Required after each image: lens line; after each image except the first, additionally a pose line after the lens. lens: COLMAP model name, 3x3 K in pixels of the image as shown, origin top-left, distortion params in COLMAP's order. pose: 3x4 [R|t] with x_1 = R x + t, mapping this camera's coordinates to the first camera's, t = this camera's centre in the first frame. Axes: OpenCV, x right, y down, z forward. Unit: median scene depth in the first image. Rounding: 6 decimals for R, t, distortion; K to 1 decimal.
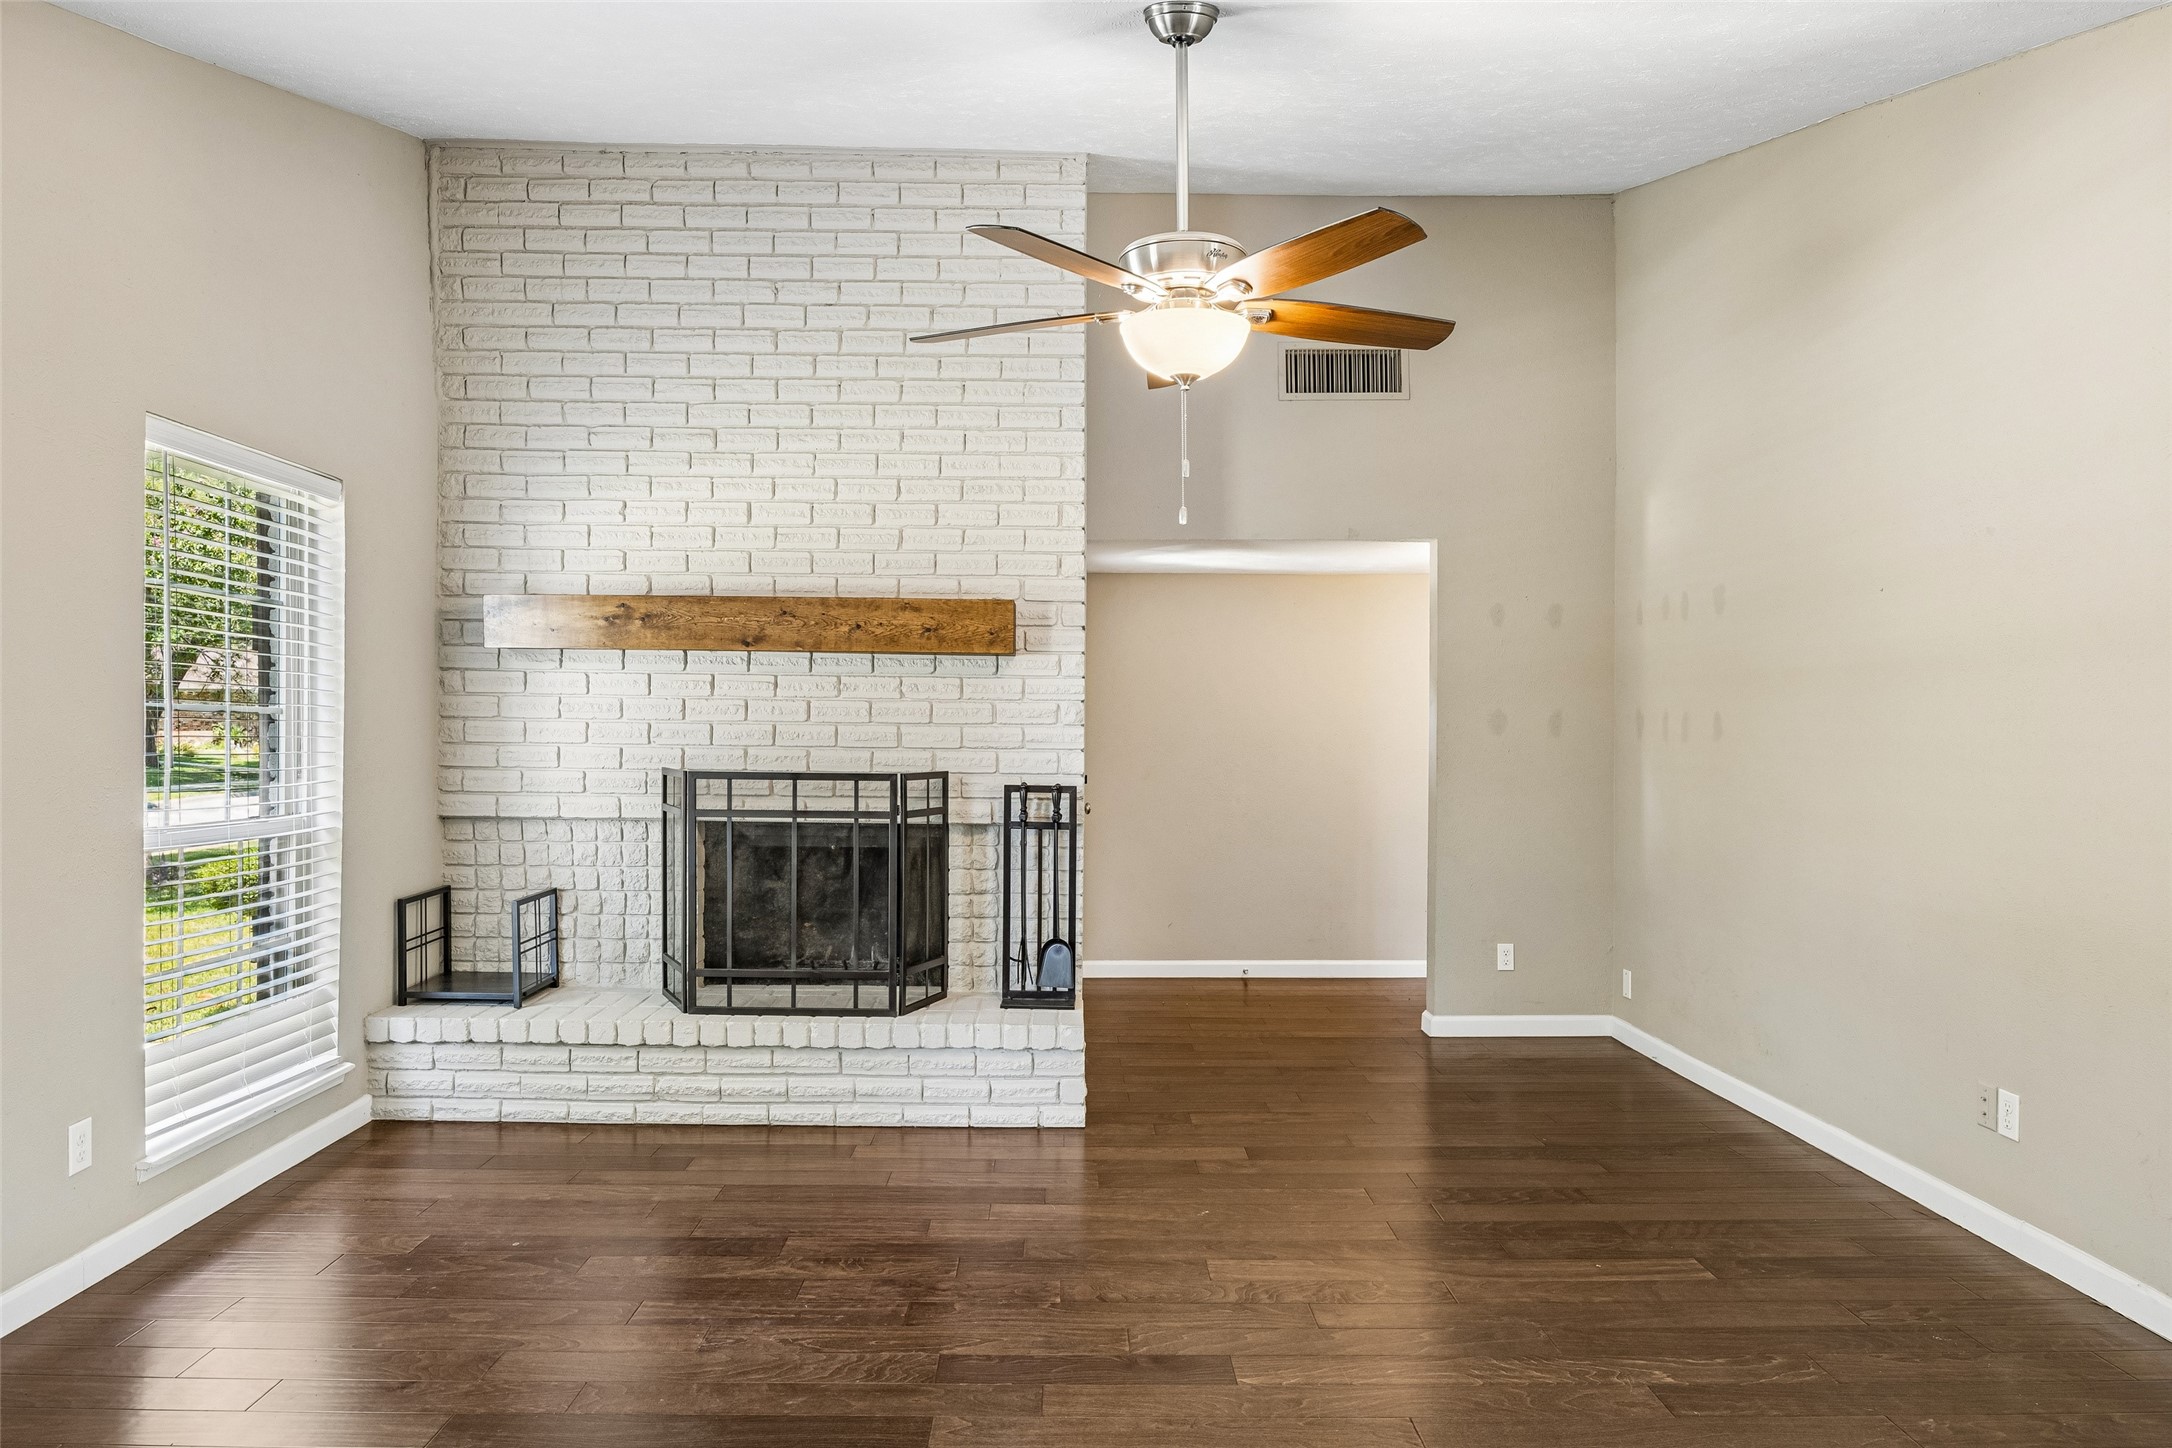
lens RADIAL K [[1358.3, 0, 1101.2], [0, 1358.3, 727.1], [0, 0, 1]] dist [0.003114, 0.004249]
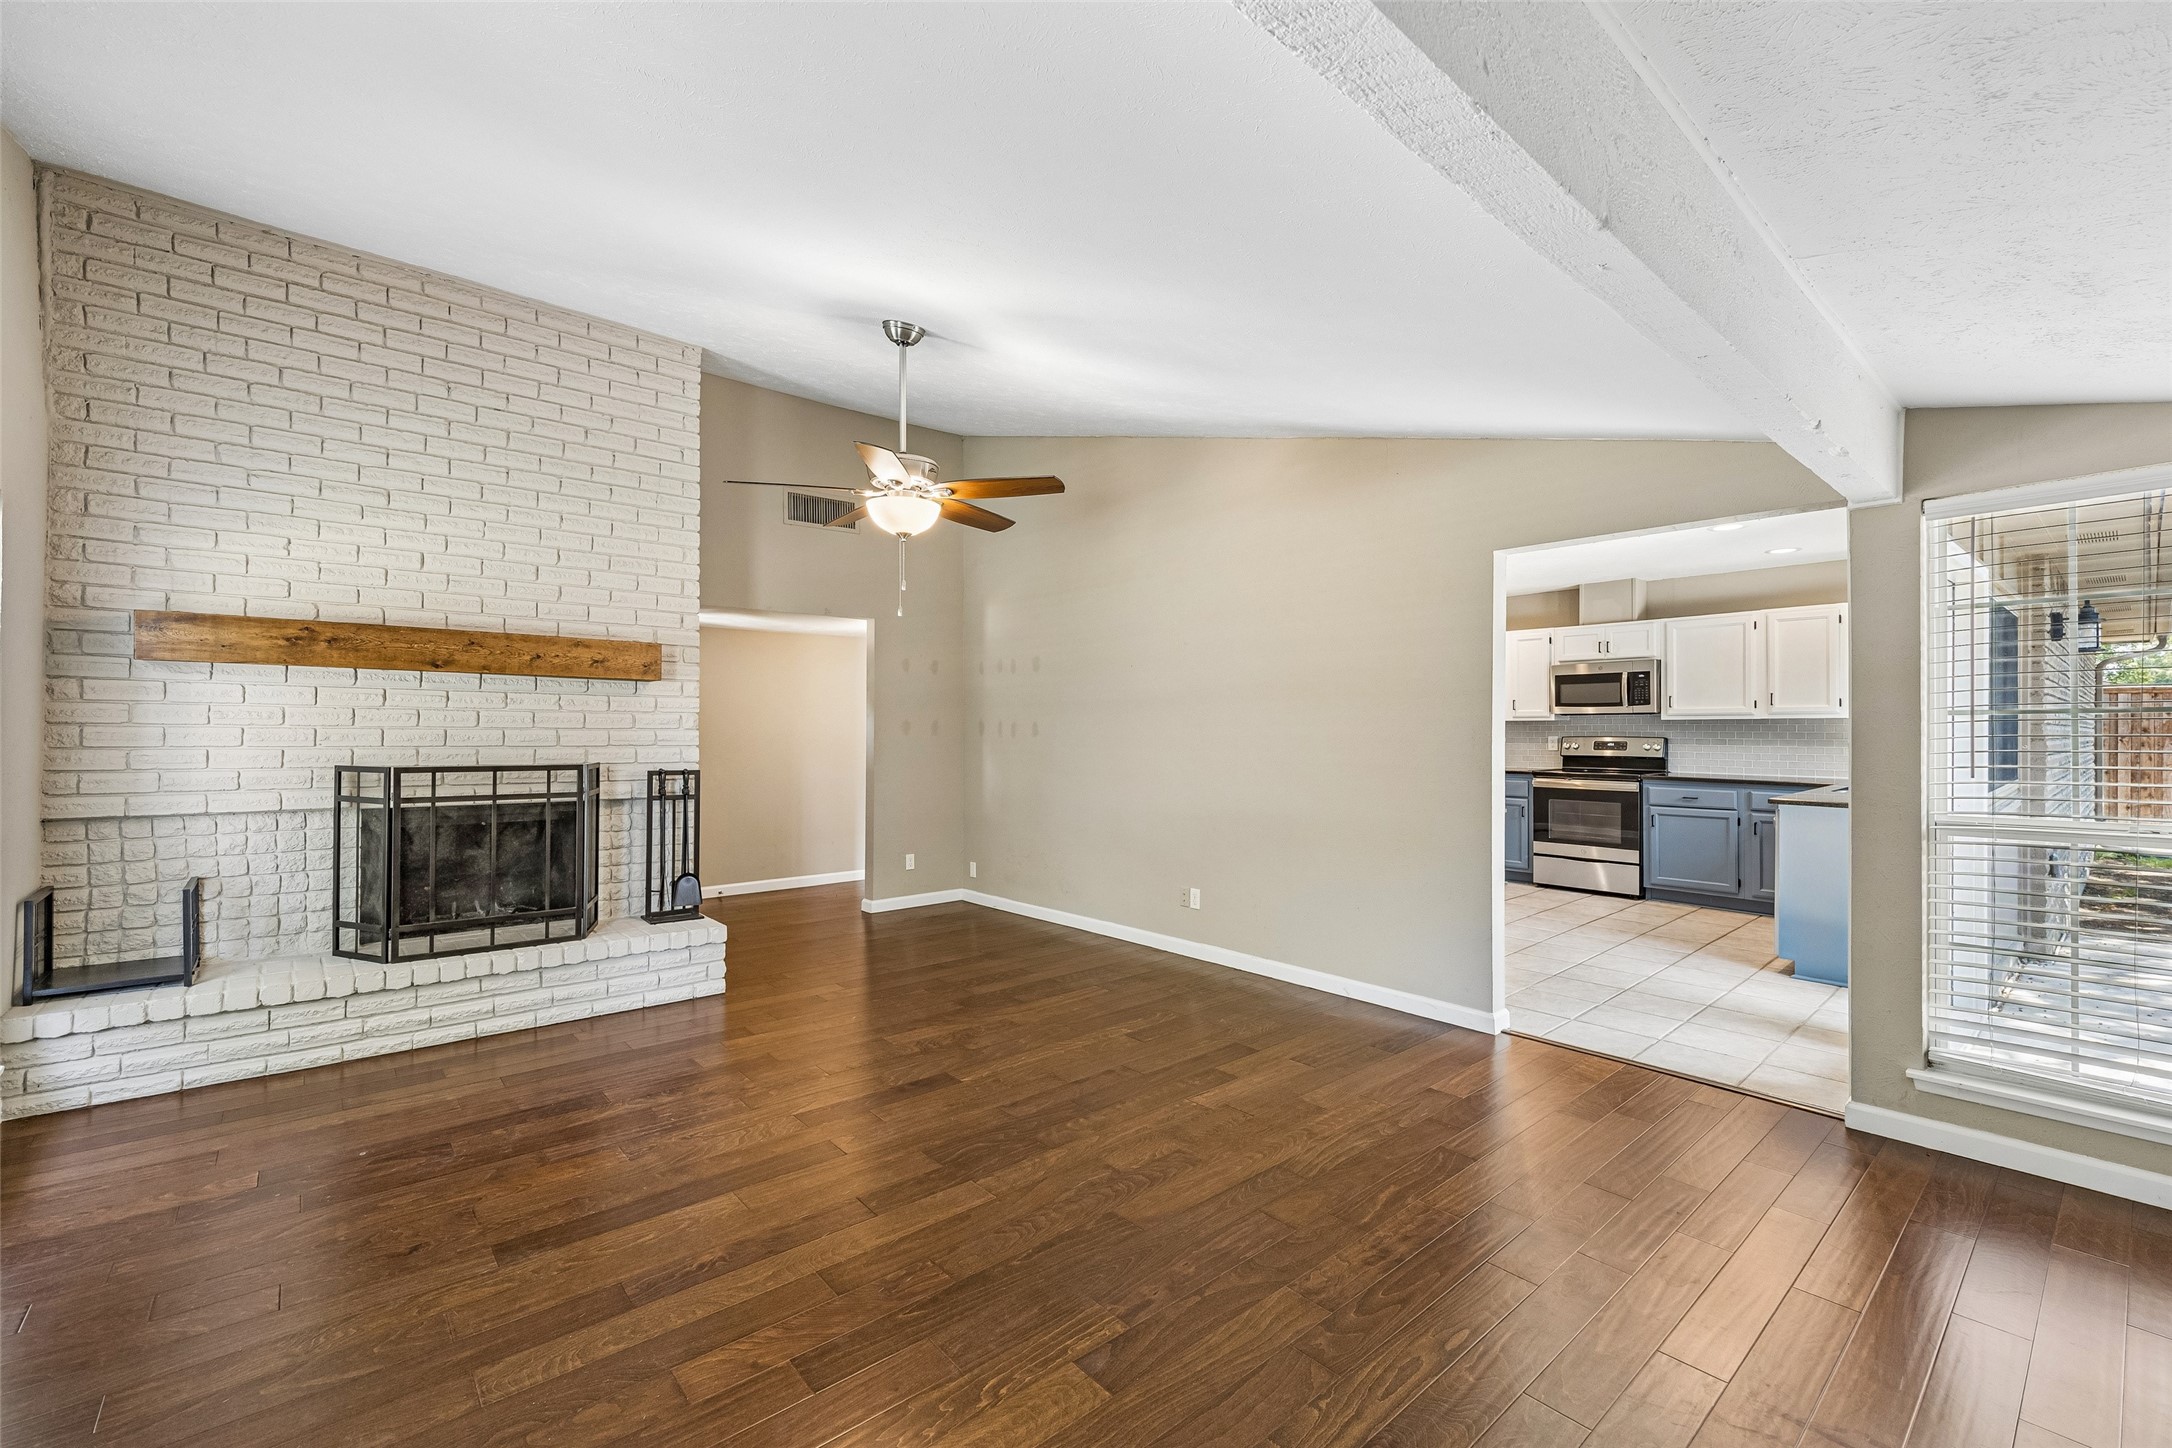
lens RADIAL K [[896.5, 0, 1080.3], [0, 896.5, 730.3], [0, 0, 1]] dist [0.016940, -0.001988]
pose [[0.772872, -0.003258, 0.634553, -0.324269], [0.001999, 0.999994, 0.002698, -0.002297], [-0.634558, -0.000817, 0.772874, -0.033061]]
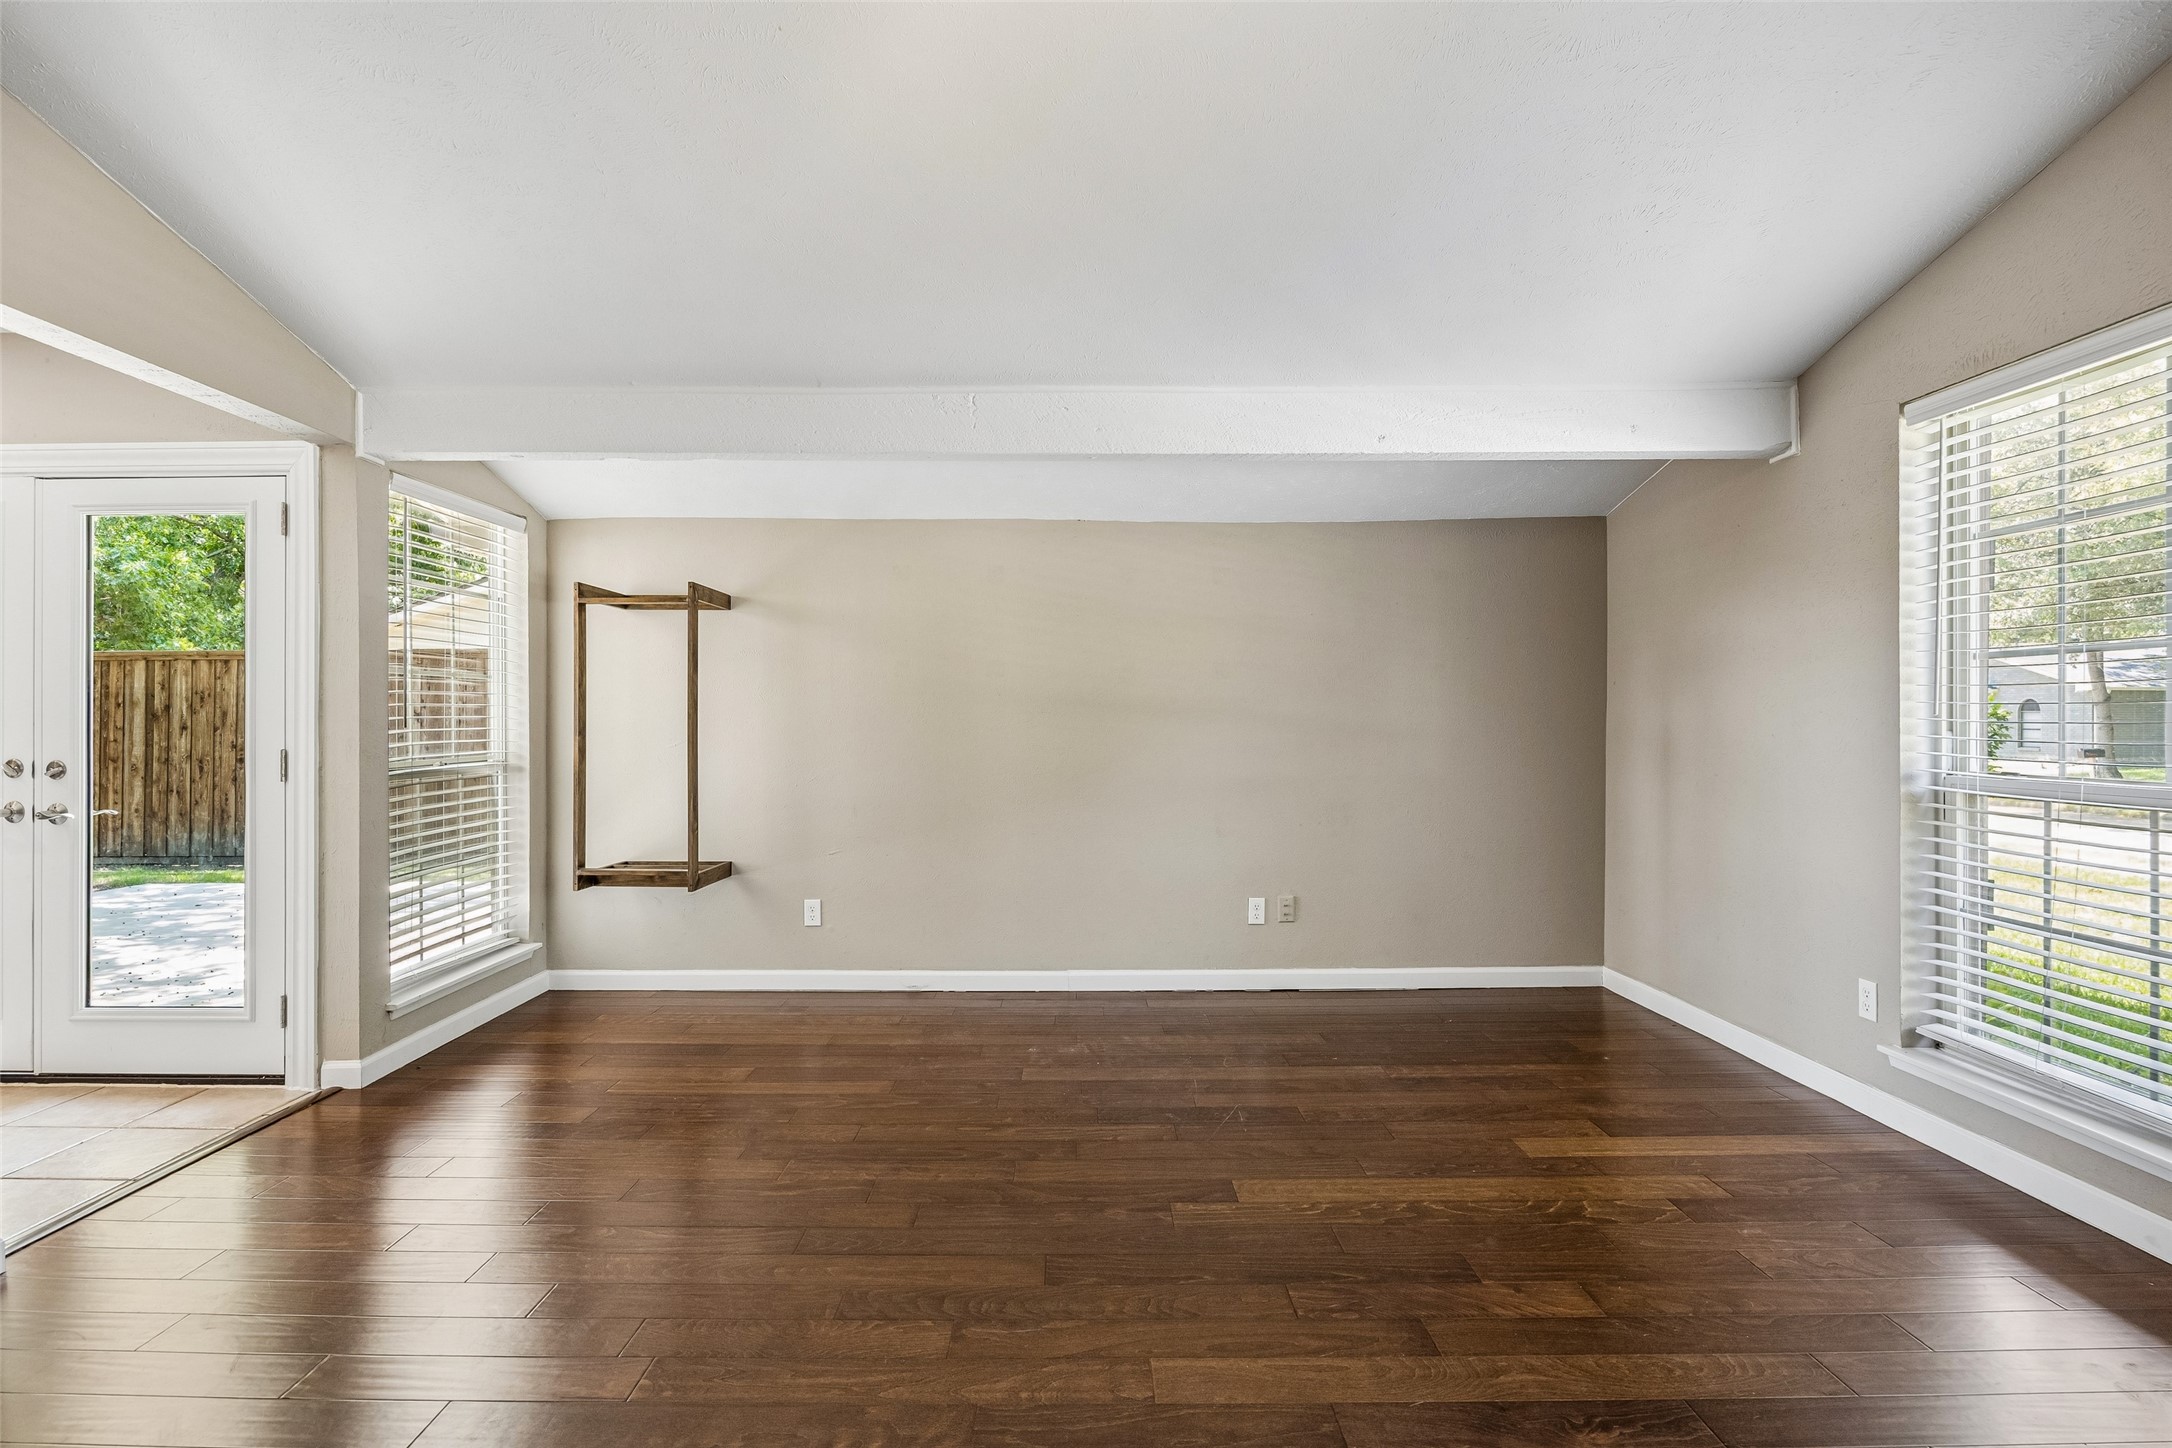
lens RADIAL K [[1045.5, 0, 1064.1], [0, 1045.5, 728.9], [0, 0, 1]] dist [-0.011612, 0.001673]
pose [[-0.999141, 0.000293, 0.041430, -0.004696], [0.000551, 0.999981, 0.006219, 0.029810], [-0.041427, 0.006236, -0.999122, 0.824610]]
